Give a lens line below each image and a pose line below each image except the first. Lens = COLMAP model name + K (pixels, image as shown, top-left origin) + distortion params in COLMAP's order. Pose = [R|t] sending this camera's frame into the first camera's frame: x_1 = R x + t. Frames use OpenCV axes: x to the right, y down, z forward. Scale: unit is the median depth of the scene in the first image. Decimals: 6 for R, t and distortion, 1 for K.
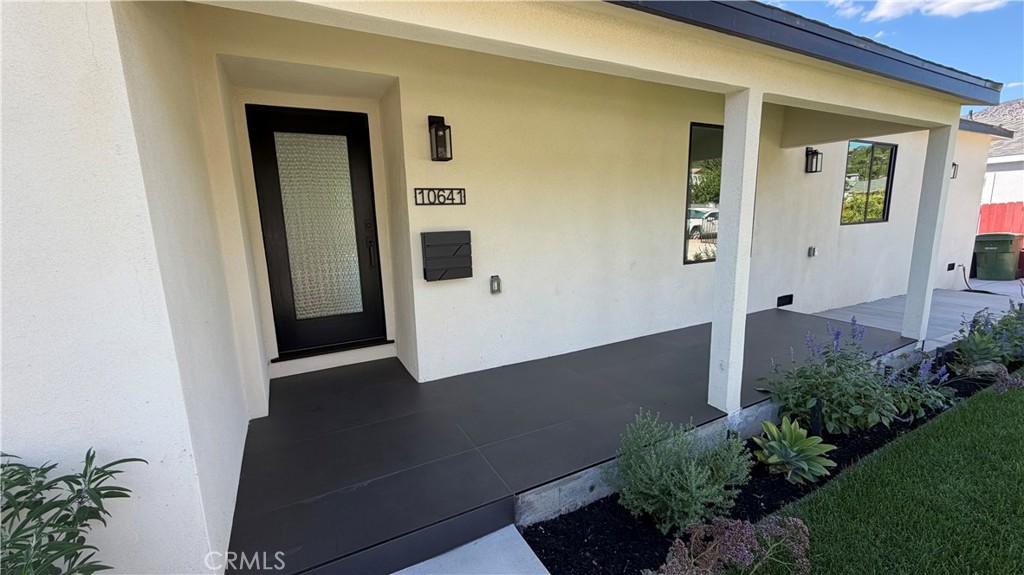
lens RADIAL K [[411.4, 0, 512.0], [0, 411.4, 287.5], [0, 0, 1]] dist [0.001569, -0.000010]
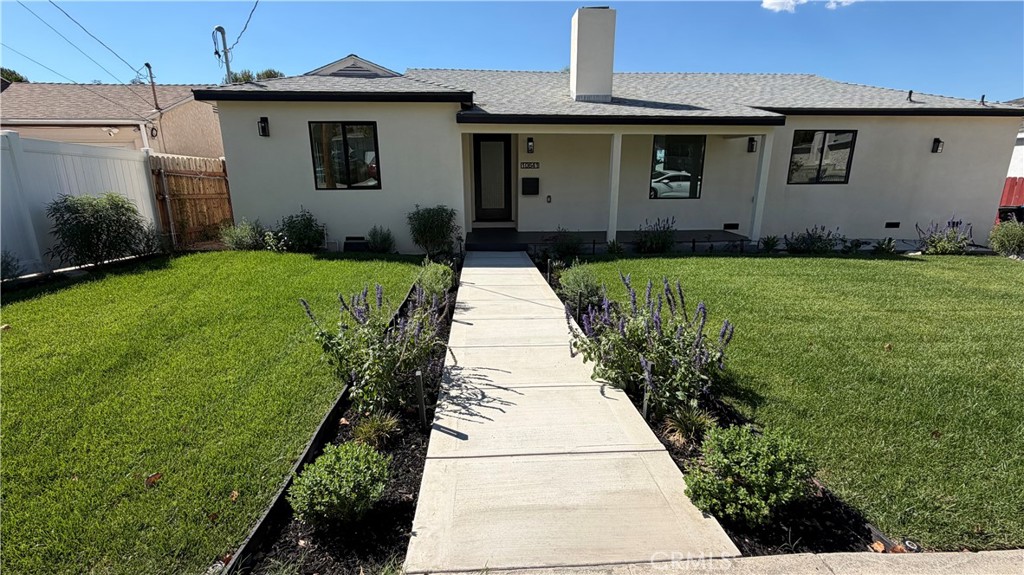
lens RADIAL K [[446.5, 0, 512.0], [0, 446.5, 287.5], [0, 0, 1]] dist [0.000672, -0.000205]
pose [[0.917588, 0.123022, -0.378018, 0.891434], [-0.091115, 0.990681, 0.101237, 0.286961], [0.386949, -0.058451, 0.920246, -1.767144]]
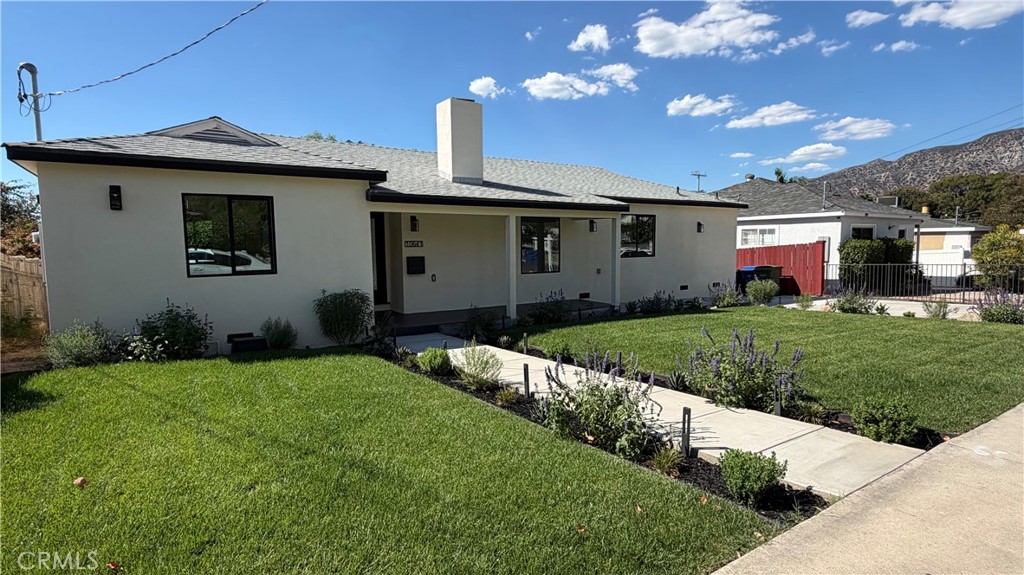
lens RADIAL K [[517.6, 0, 512.0], [0, 517.6, 287.5], [0, 0, 1]] dist [0.000815, -0.000532]
pose [[0.993980, 0.007420, 0.109310, 0.091085], [0.002850, 0.995615, -0.093501, 0.350652], [-0.109524, 0.093249, 0.989600, -2.197310]]
